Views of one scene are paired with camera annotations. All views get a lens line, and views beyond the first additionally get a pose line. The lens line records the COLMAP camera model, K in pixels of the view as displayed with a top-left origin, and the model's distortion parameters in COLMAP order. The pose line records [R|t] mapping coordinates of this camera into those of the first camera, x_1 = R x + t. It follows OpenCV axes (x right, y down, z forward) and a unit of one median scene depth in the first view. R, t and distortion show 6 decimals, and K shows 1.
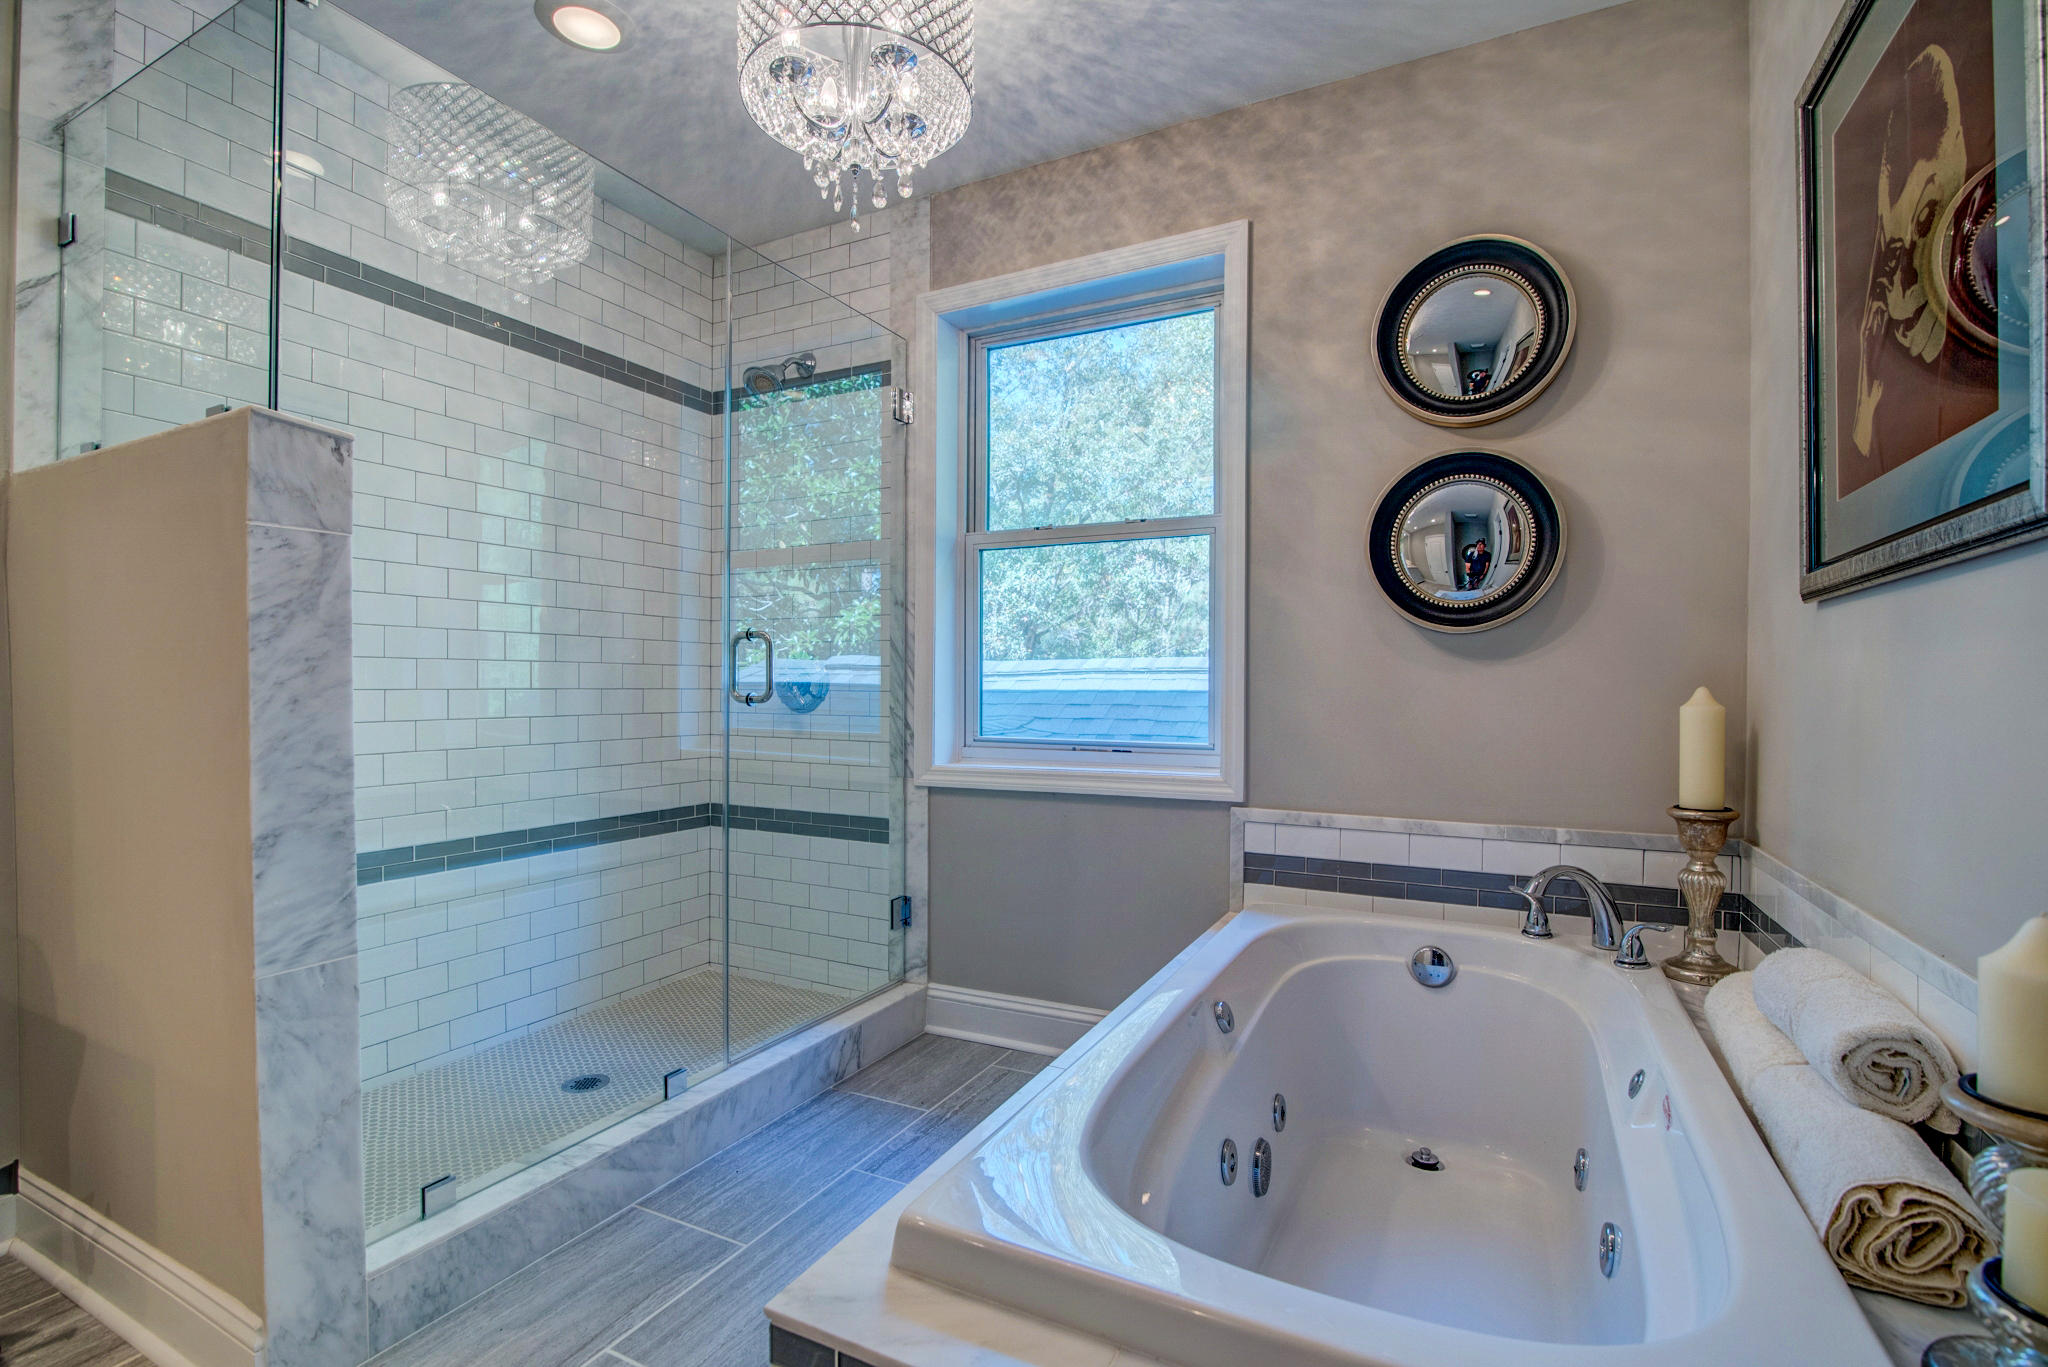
lens RADIAL K [[939.7, 0, 1016.4], [0, 939.7, 692.3], [0, 0, 1]] dist [-0.019020, 0.001672]
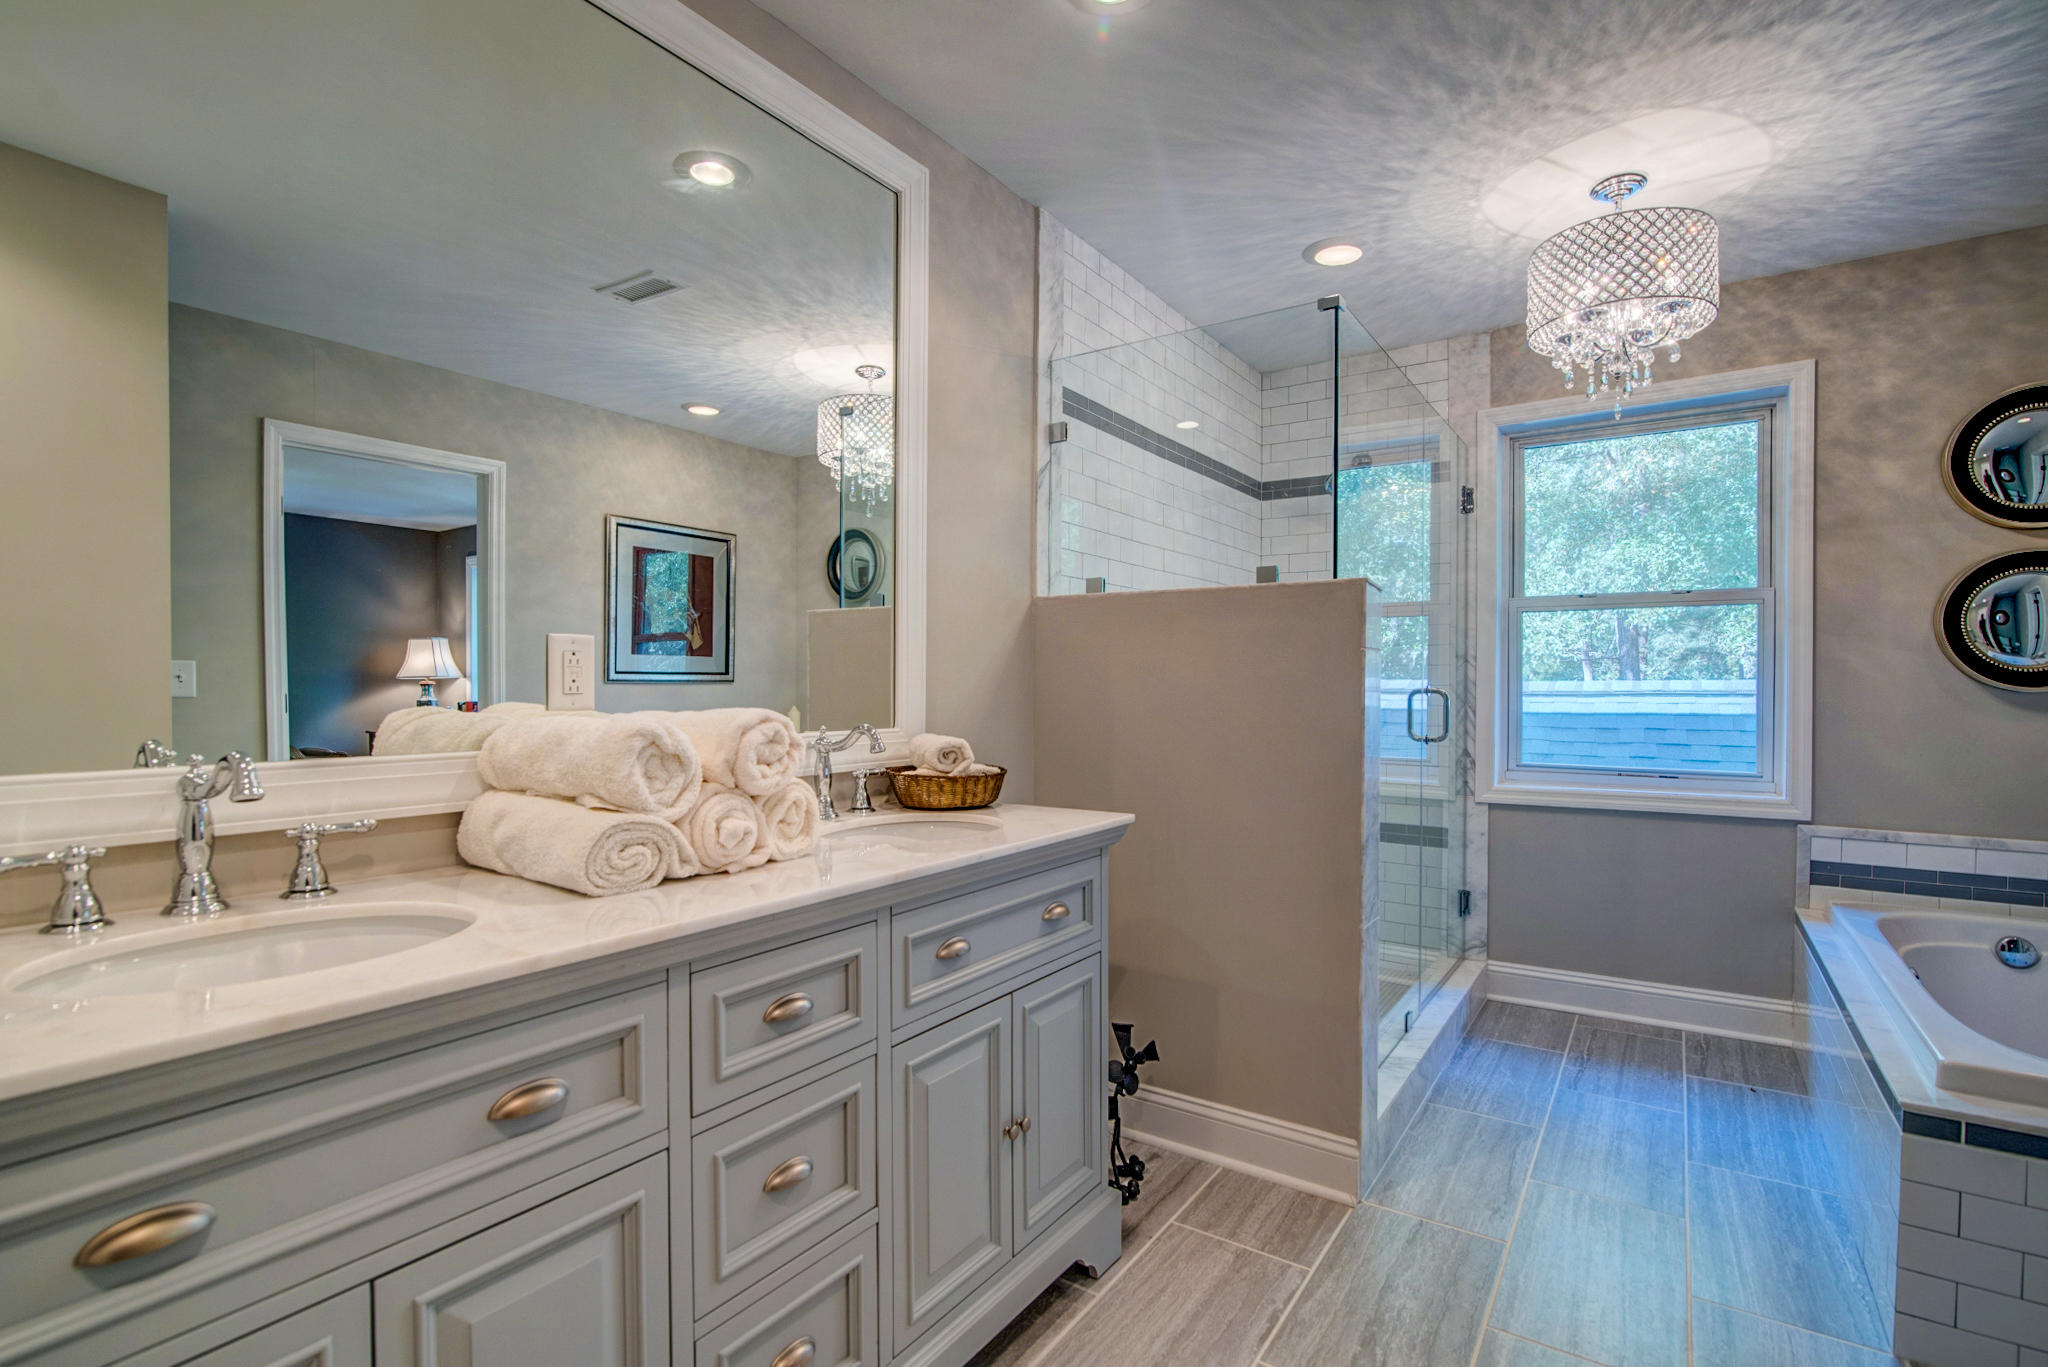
lens RADIAL K [[947.7, 0, 1019.7], [0, 947.7, 689.7], [0, 0, 1]] dist [-0.021151, 0.001421]
pose [[0.990536, -0.001191, -0.137245, -0.638188], [0.000963, 0.999998, -0.001729, -0.058203], [0.137247, 0.001581, 0.990536, -0.389751]]
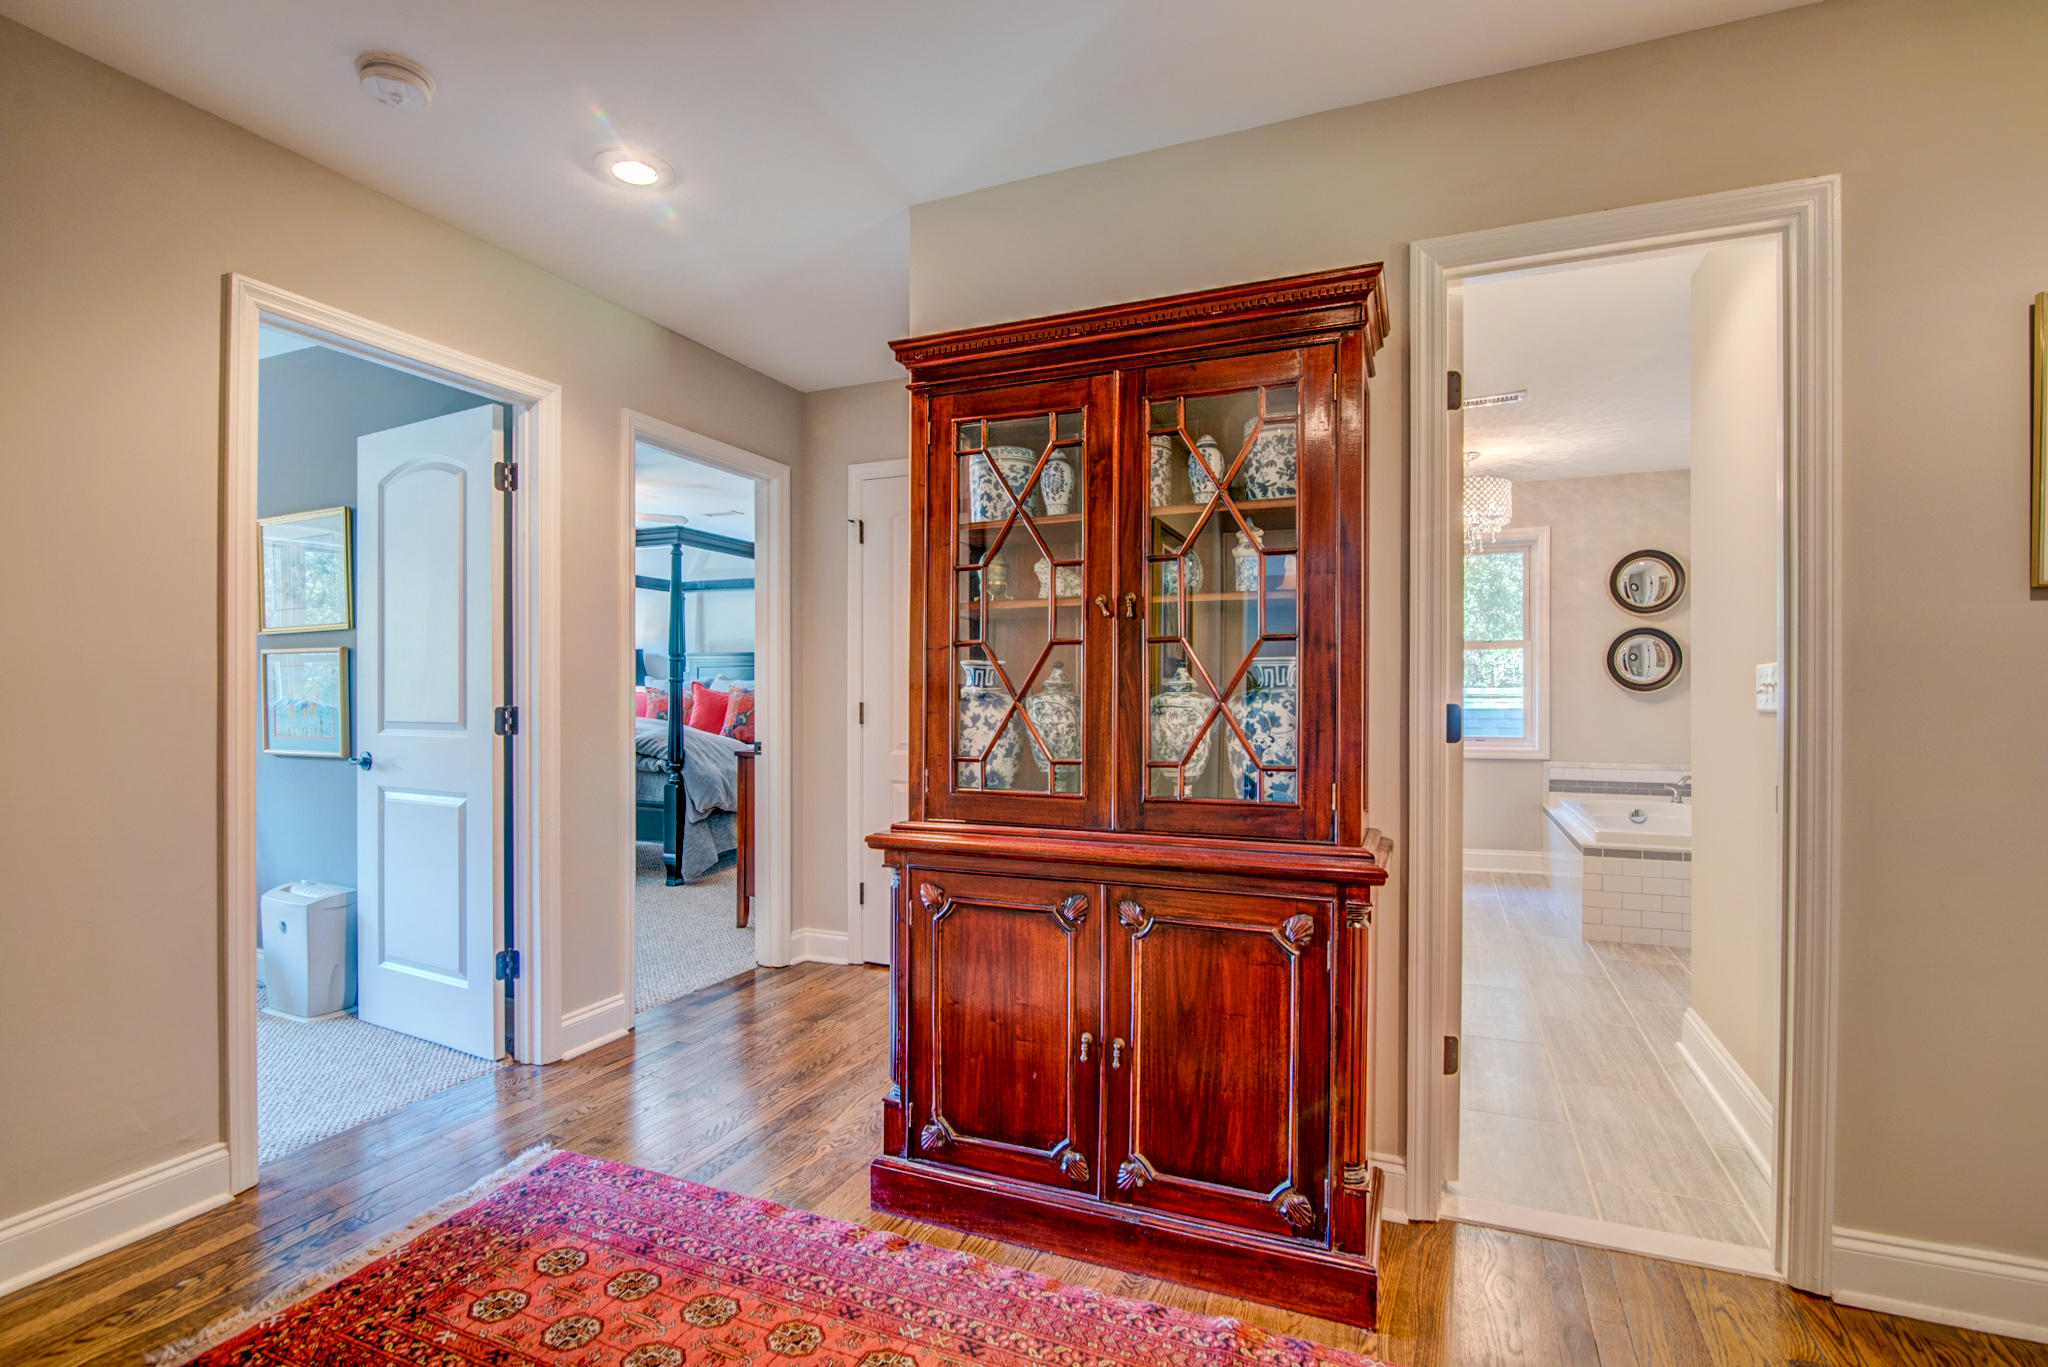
lens RADIAL K [[947.7, 0, 1024.0], [0, 947.7, 683.5], [0, 0, 1]] dist [0.000291, 0.000284]
pose [[0.998142, -0.002006, 0.060899, -1.306353], [0.002874, 0.999895, -0.014169, -0.052732], [-0.060864, 0.014318, 0.998043, -1.435017]]
